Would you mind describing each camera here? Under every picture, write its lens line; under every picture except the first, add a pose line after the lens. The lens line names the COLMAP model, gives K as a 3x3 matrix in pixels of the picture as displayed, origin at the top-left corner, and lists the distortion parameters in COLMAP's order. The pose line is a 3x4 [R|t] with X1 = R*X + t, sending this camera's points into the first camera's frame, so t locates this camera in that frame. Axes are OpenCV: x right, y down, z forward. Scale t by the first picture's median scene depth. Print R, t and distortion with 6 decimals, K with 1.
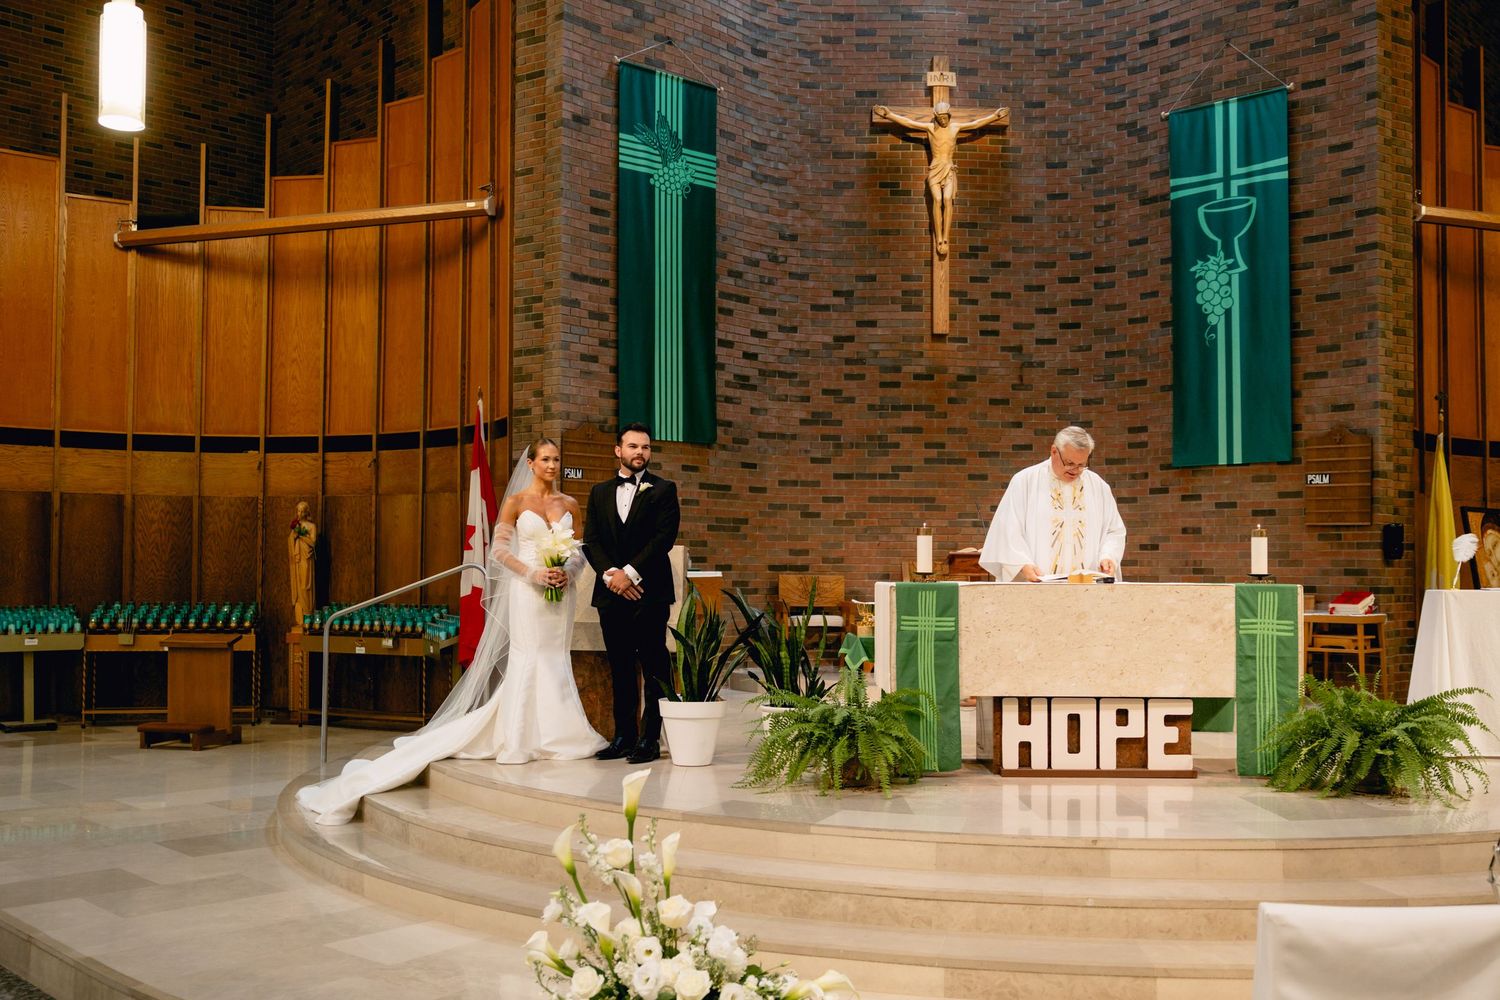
lens RADIAL K [[1135.6, 0, 692.1], [0, 1135.6, 545.1], [0, 0, 1]] dist [-0.010744, 0.009901]
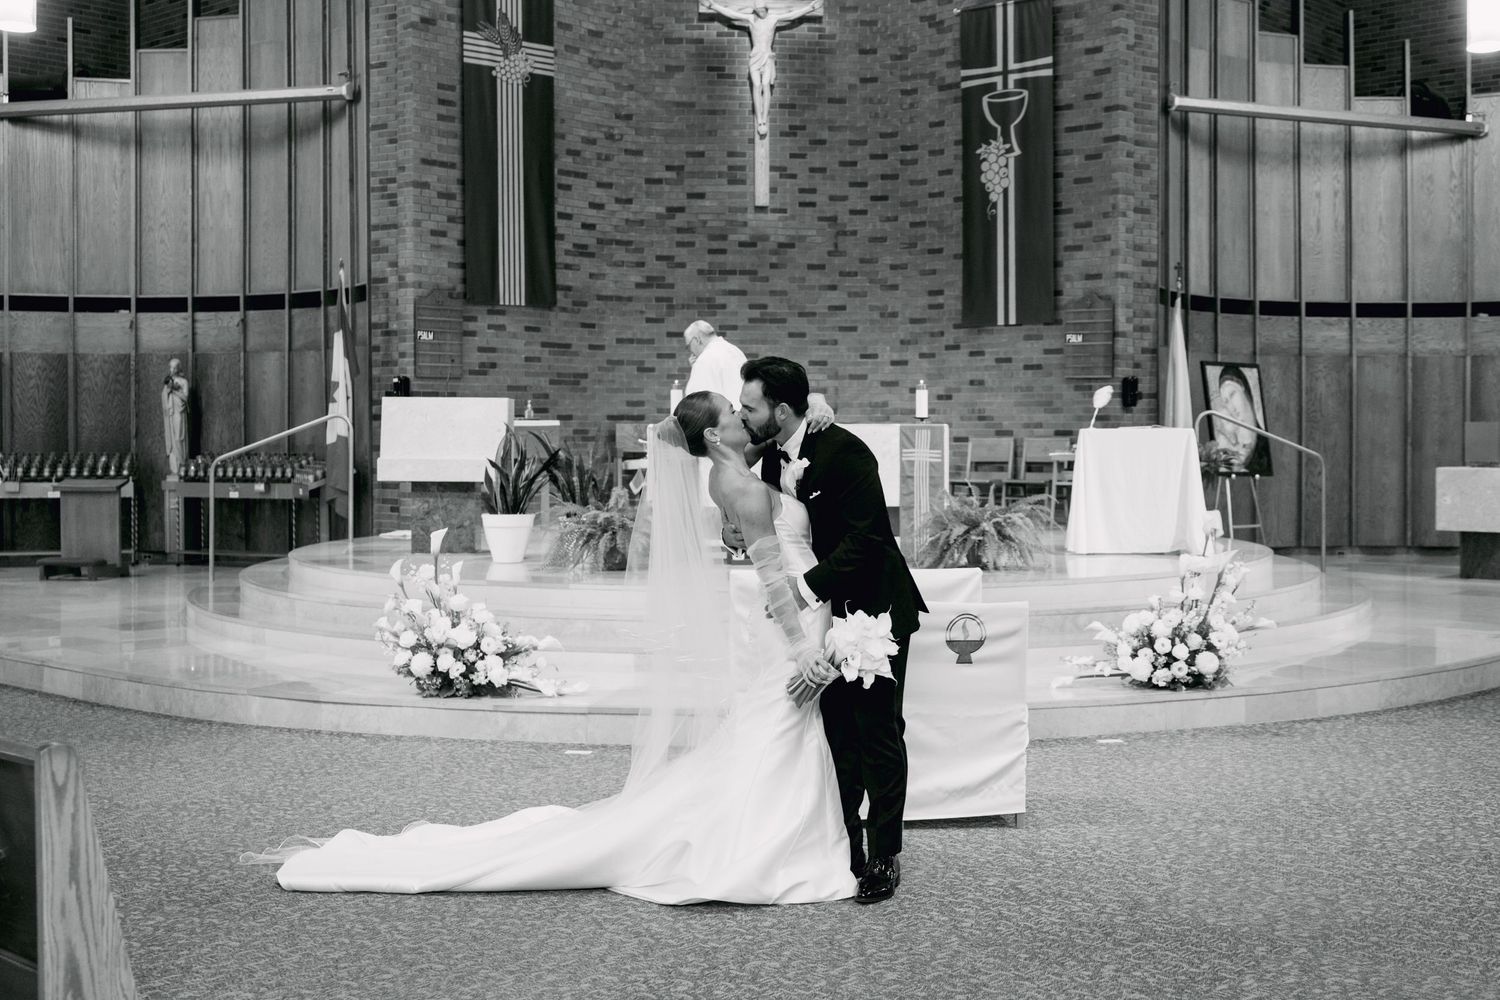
lens RADIAL K [[1815.1, 0, 799.6], [0, 1815.1, 460.1], [0, 0, 1]] dist [0.009457, 0.000000]
pose [[0.997851, -0.007111, 0.065134, 0.142492], [0.004856, 0.999386, 0.034709, 0.000684], [-0.065341, -0.034318, 0.997273, -0.801840]]
